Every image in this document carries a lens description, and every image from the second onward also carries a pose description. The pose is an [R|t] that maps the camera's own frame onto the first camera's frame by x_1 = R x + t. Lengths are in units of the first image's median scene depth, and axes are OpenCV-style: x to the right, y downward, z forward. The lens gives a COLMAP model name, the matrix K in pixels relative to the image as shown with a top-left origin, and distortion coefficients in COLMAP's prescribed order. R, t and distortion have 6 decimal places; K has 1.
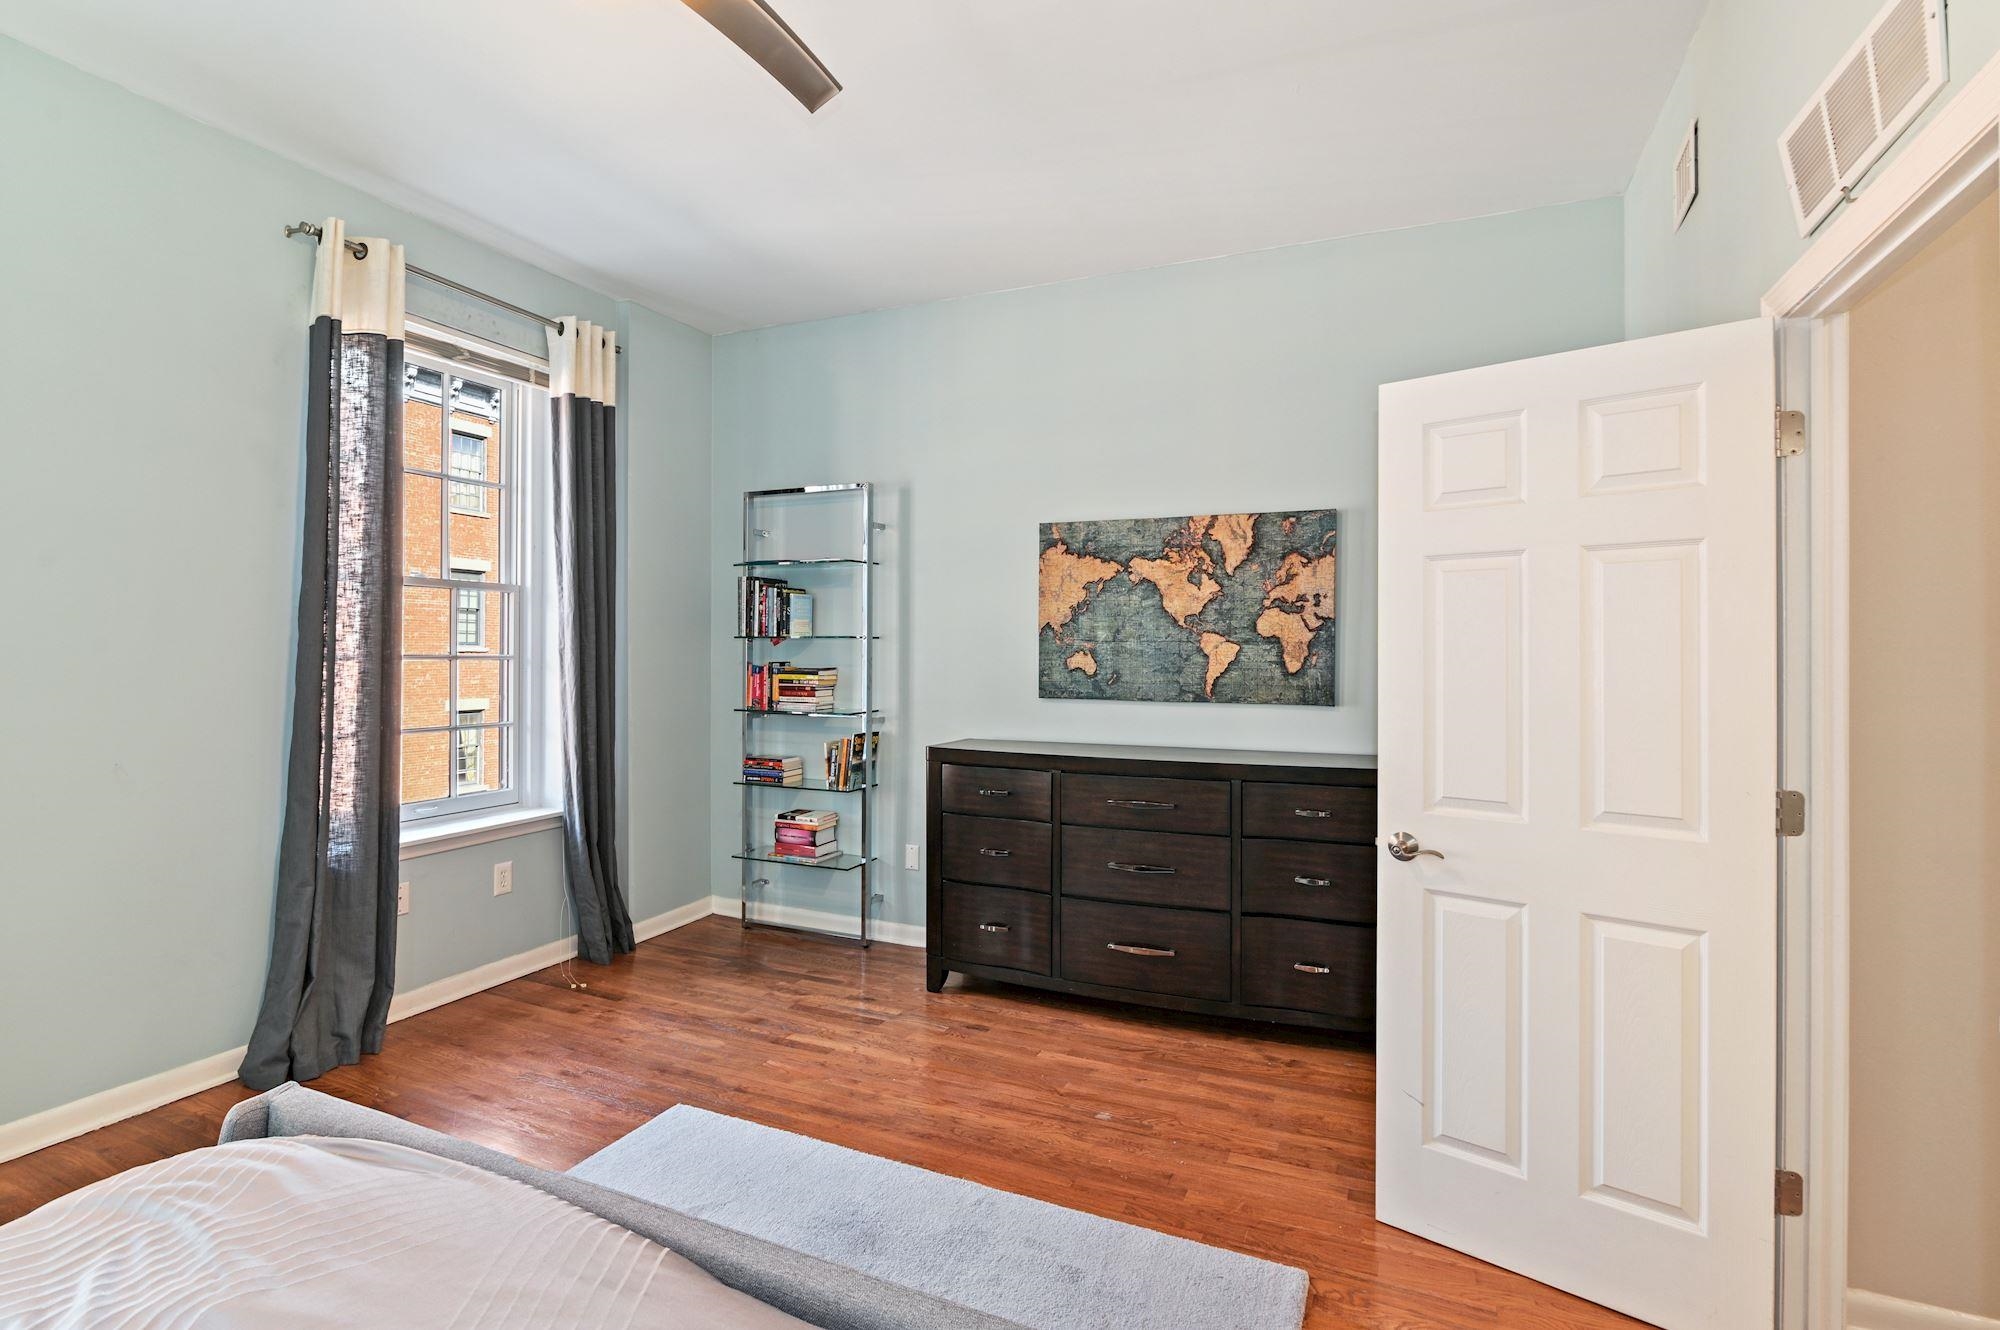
lens RADIAL K [[931.7, 0, 1009.8], [0, 931.7, 654.4], [0, 0, 1]] dist [-0.013187, -0.000550]
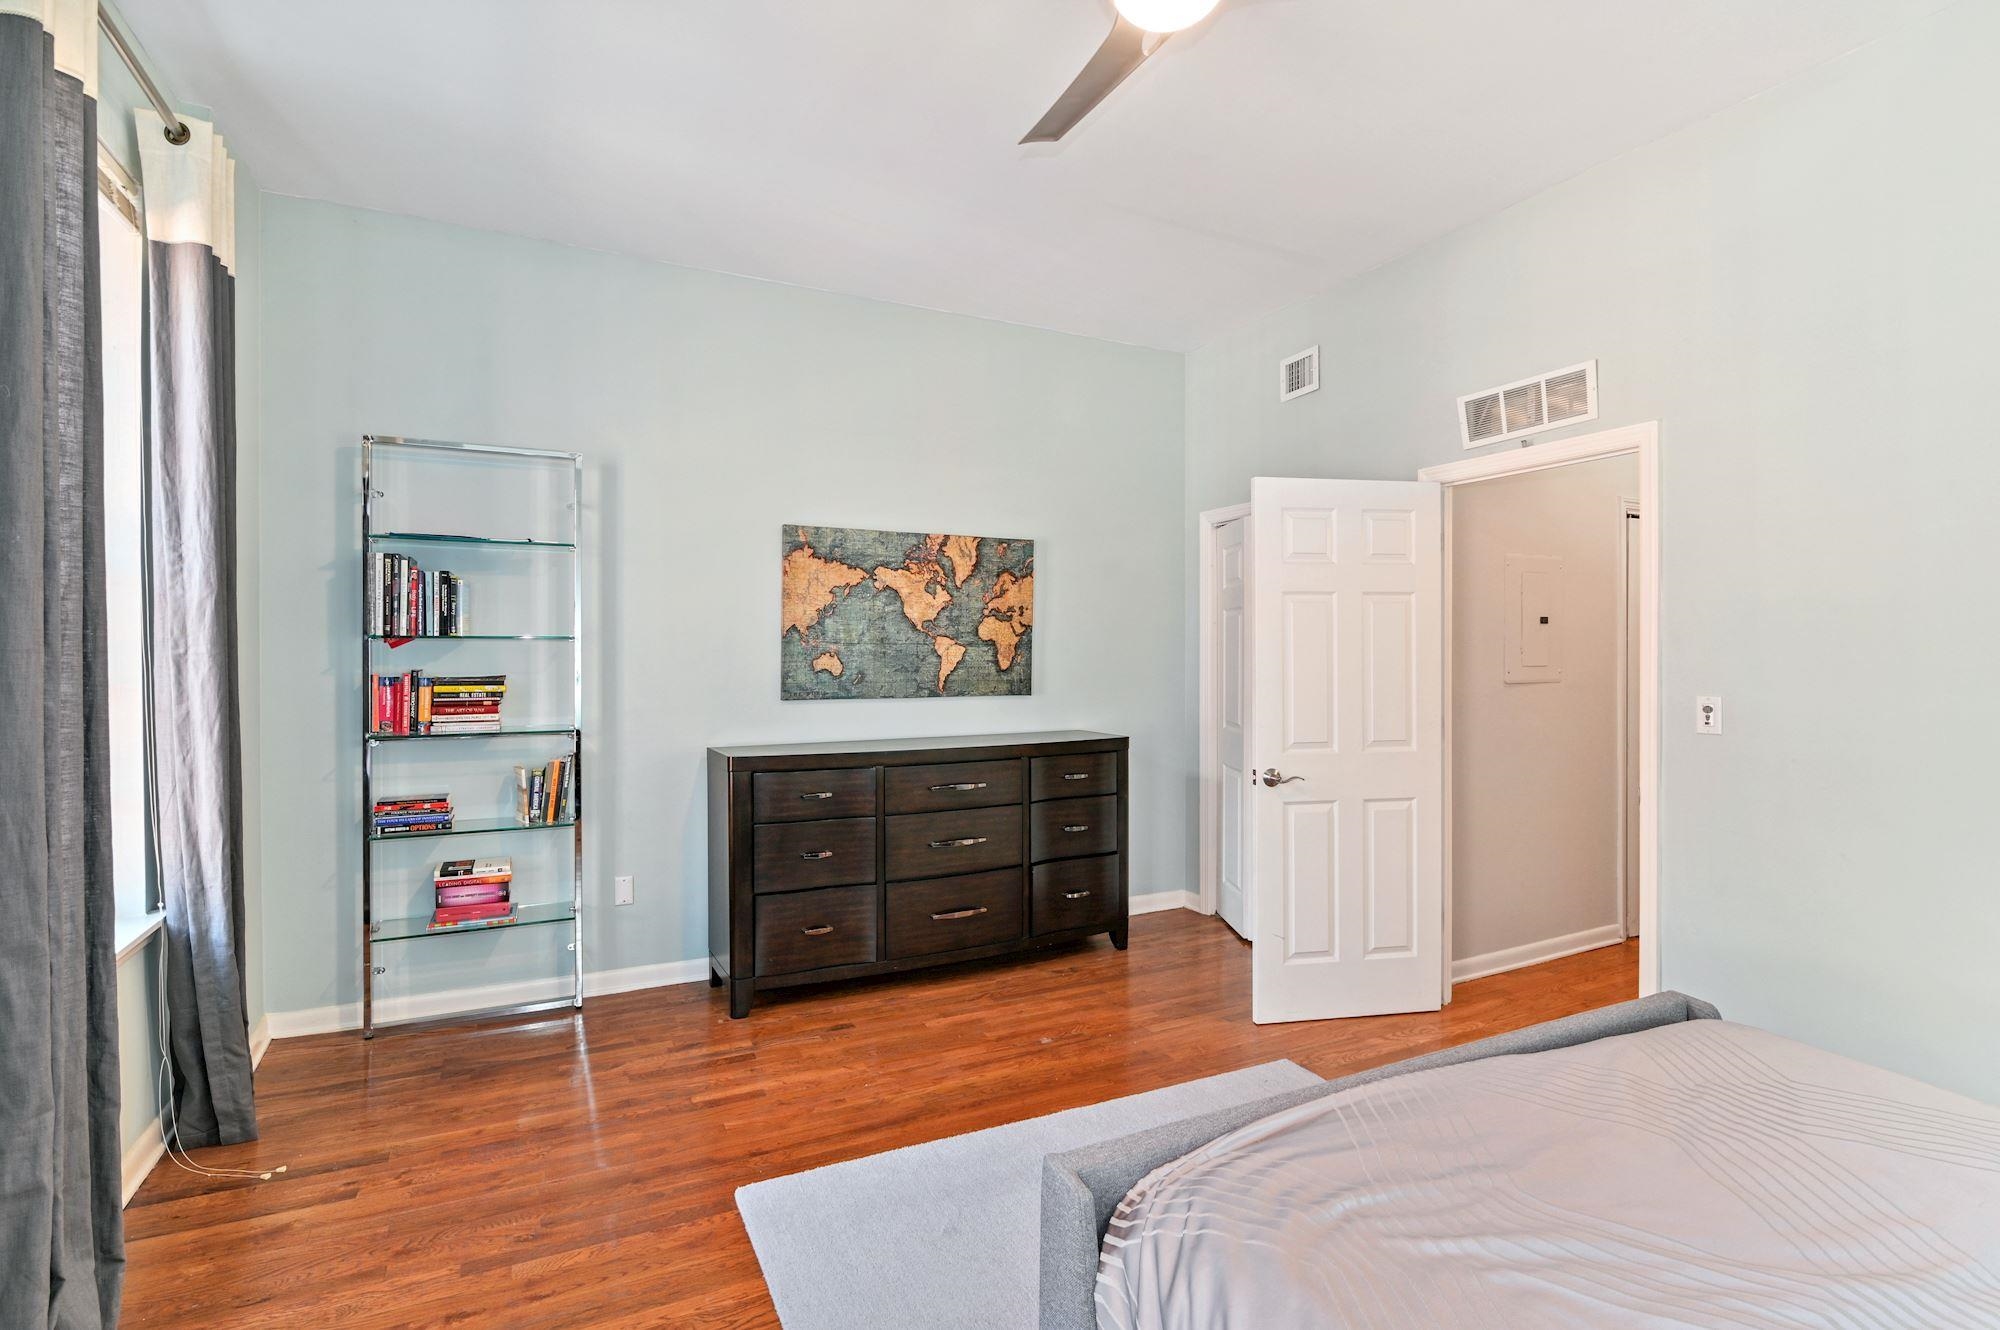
lens RADIAL K [[931.7, 0, 994.2], [0, 931.7, 663.4], [0, 0, 1]] dist [-0.013187, -0.000550]
pose [[0.651086, -0.014431, 0.758867, -0.637038], [0.006478, 0.999888, 0.013456, -0.005029], [-0.758976, -0.003845, 0.651107, 0.203749]]
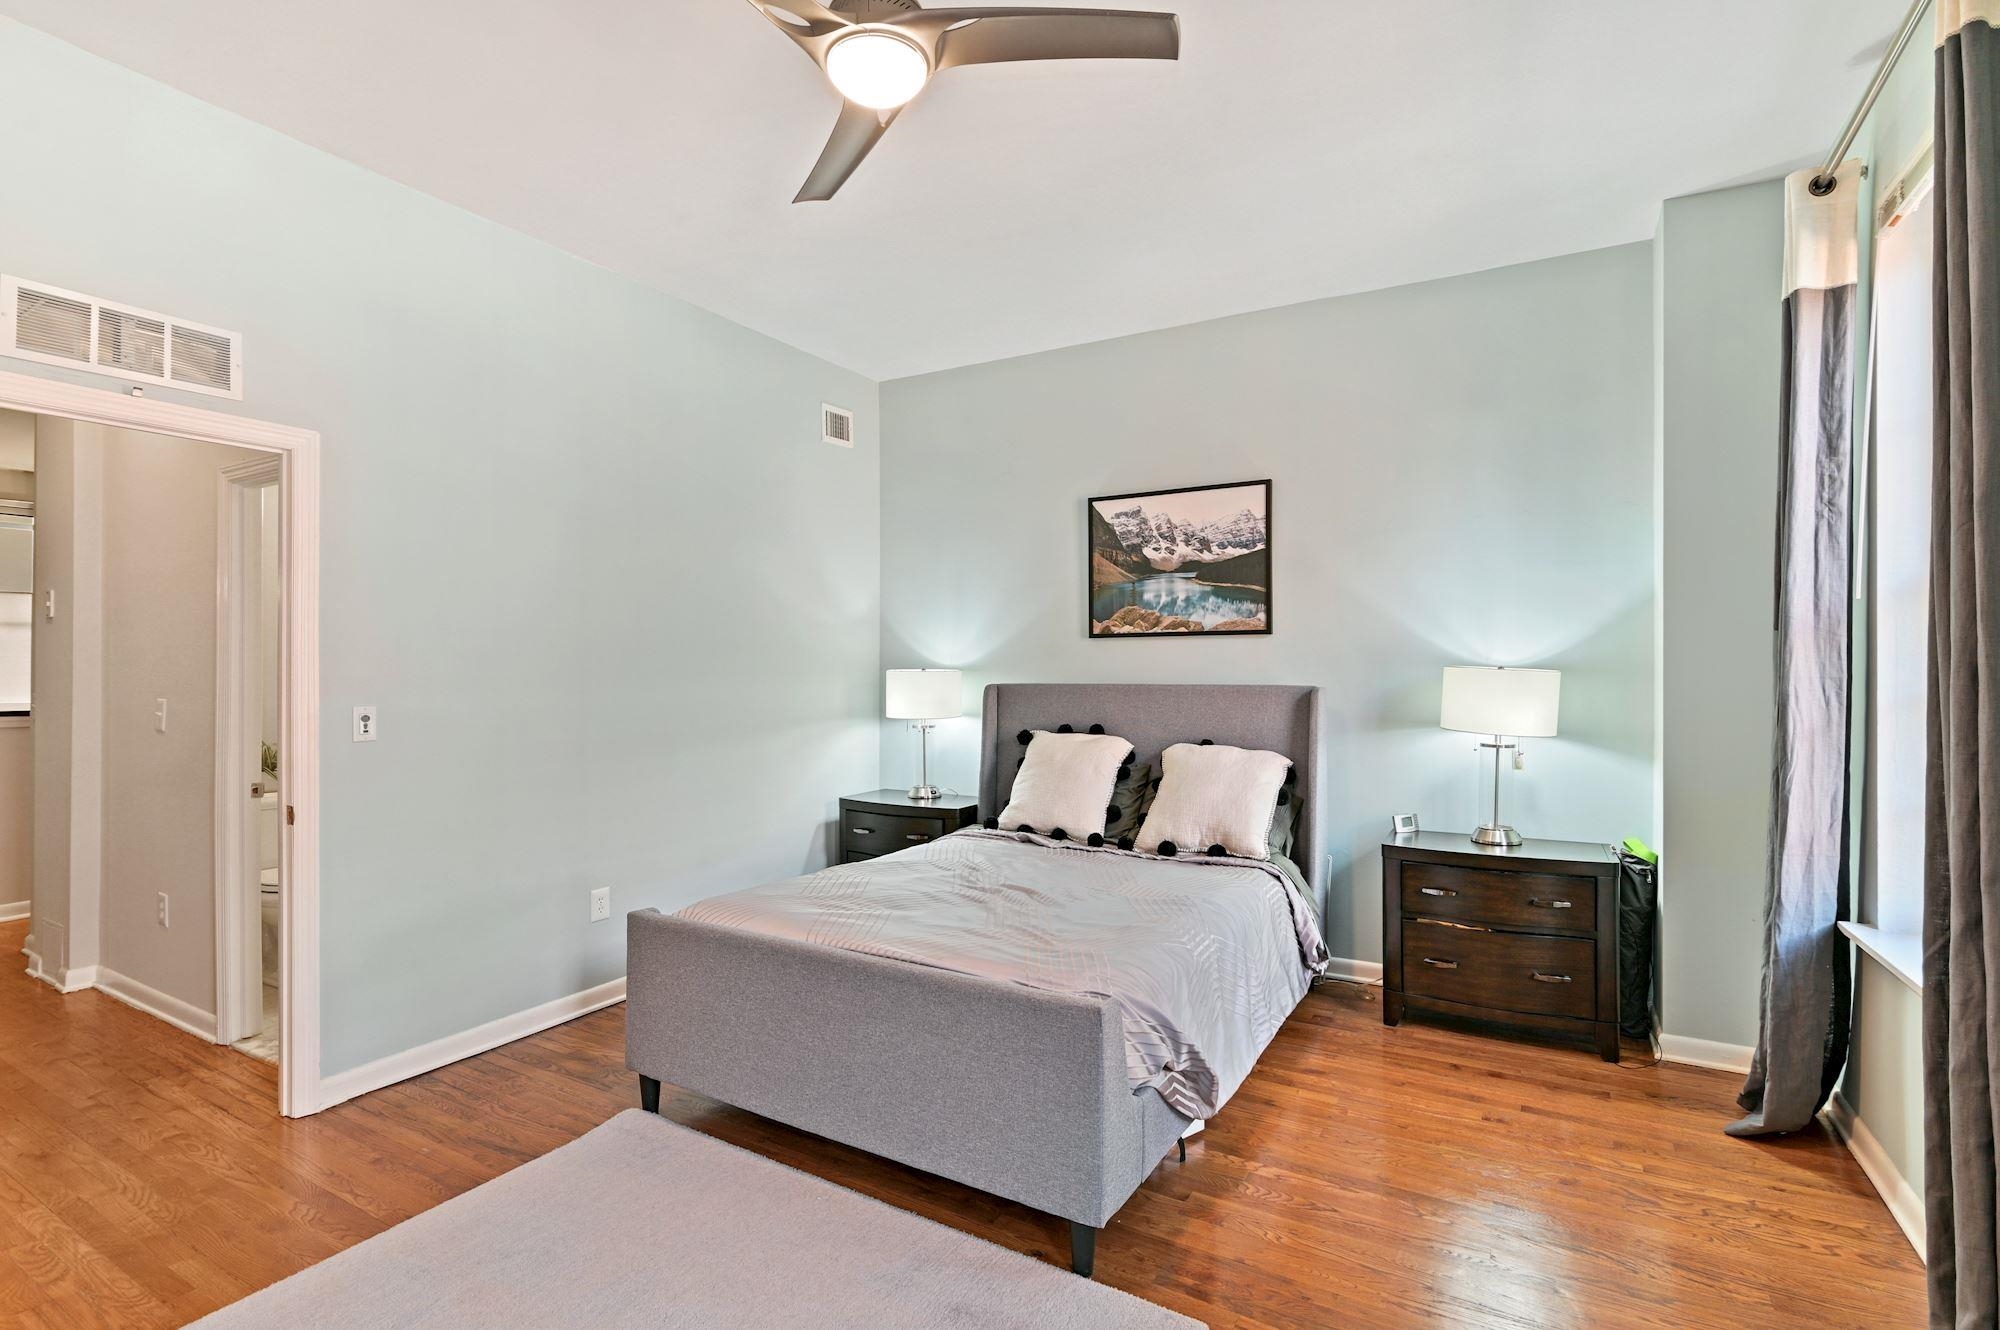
lens RADIAL K [[931.7, 0, 1008.9], [0, 931.7, 662.7], [0, 0, 1]] dist [-0.013187, -0.000550]
pose [[-0.994386, 0.005937, 0.105649, -0.492554], [0.003859, 0.999795, -0.019862, 0.004829], [-0.105745, -0.019343, -0.994205, 0.588400]]
